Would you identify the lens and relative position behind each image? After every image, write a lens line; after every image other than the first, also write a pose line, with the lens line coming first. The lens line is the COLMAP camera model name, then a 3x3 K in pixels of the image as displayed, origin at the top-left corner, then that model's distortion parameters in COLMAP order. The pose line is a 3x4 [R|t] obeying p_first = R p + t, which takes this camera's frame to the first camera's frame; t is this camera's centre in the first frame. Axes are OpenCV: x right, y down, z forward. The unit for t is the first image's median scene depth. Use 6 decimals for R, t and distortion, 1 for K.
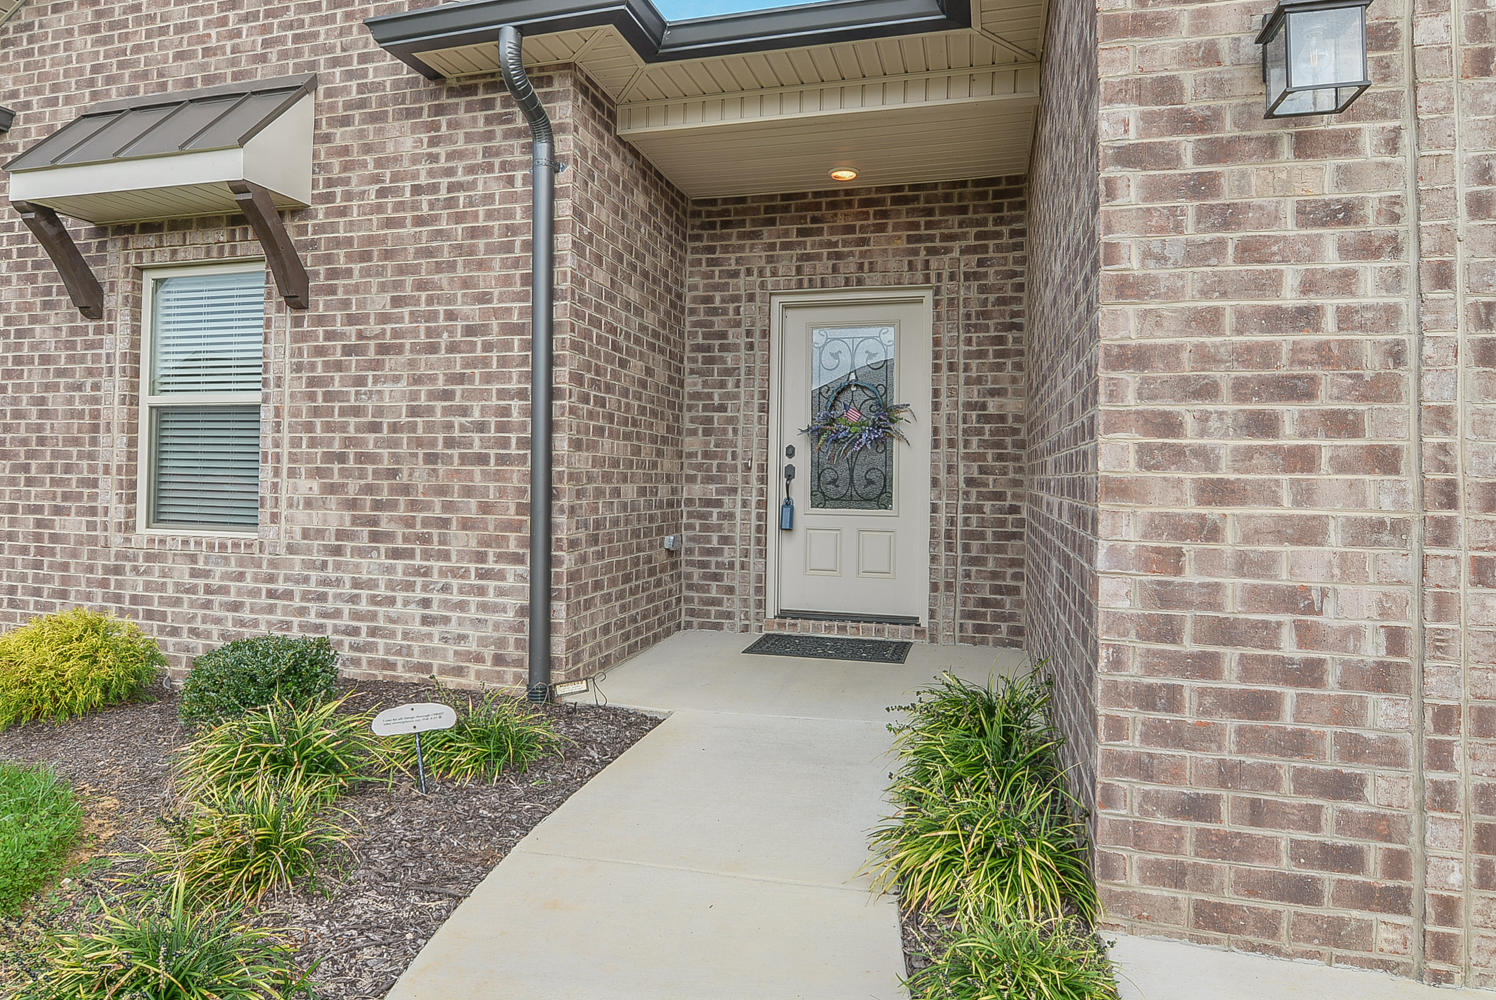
lens RADIAL K [[826.2, 0, 676.0], [0, 826.2, 463.1], [0, 0, 1]] dist [-0.011453, 0.001076]
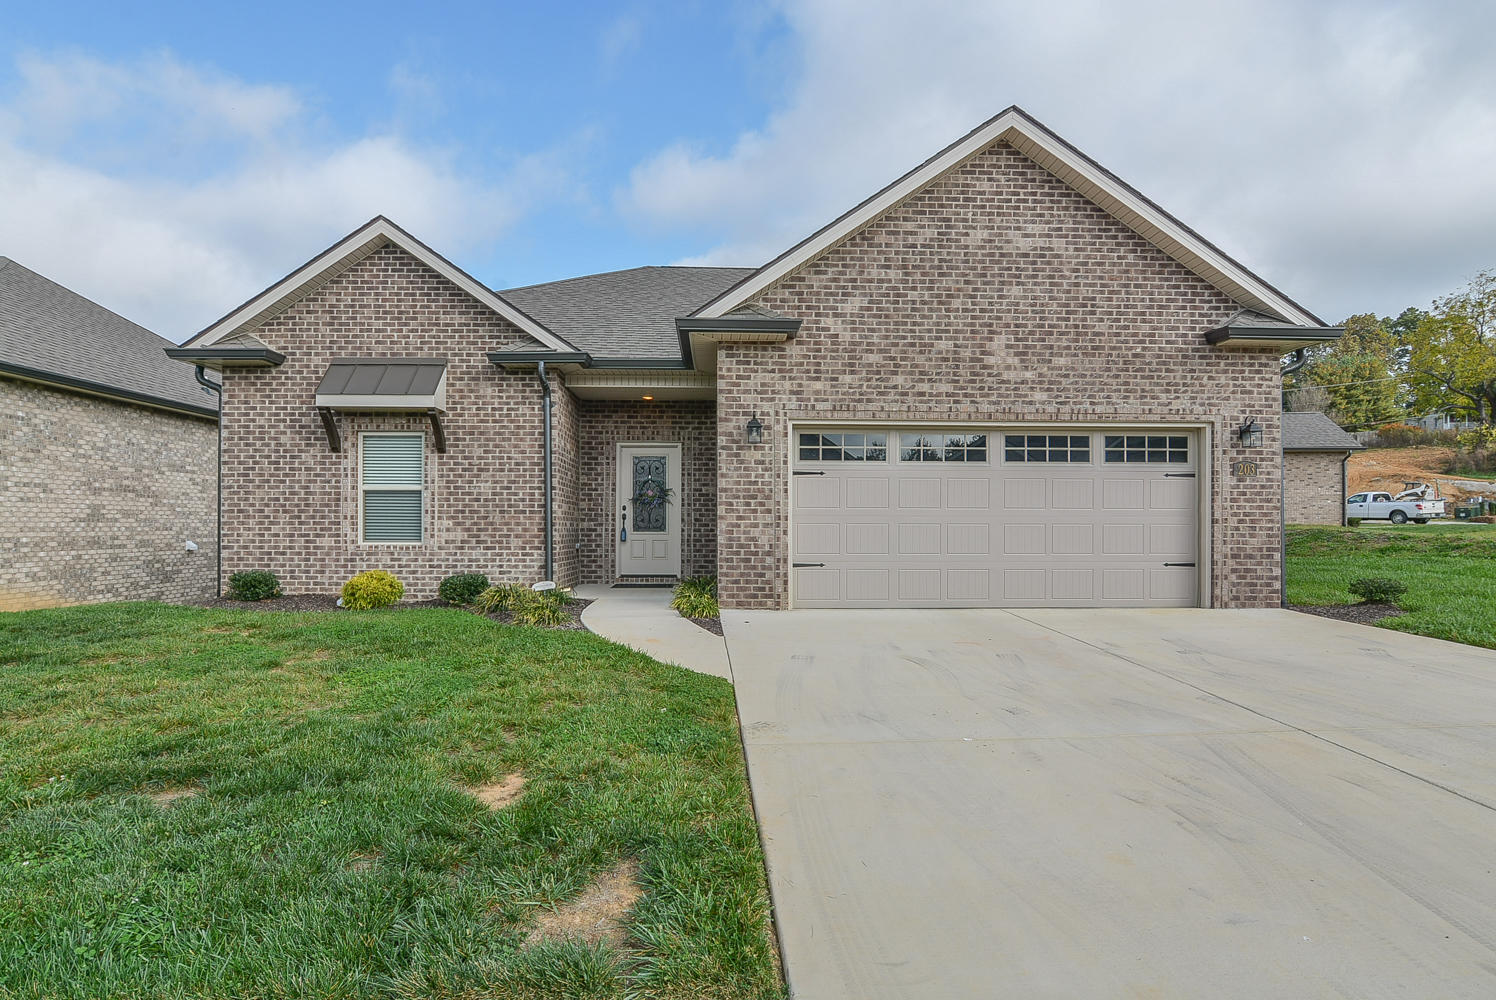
lens RADIAL K [[826.2, 0, 745.0], [0, 826.2, 507.1], [0, 0, 1]] dist [-0.011453, 0.001076]
pose [[0.925833, -0.003672, 0.377916, -0.551616], [0.006632, 0.999957, -0.006532, 0.001559], [-0.377875, 0.008554, 0.925817, -1.675616]]
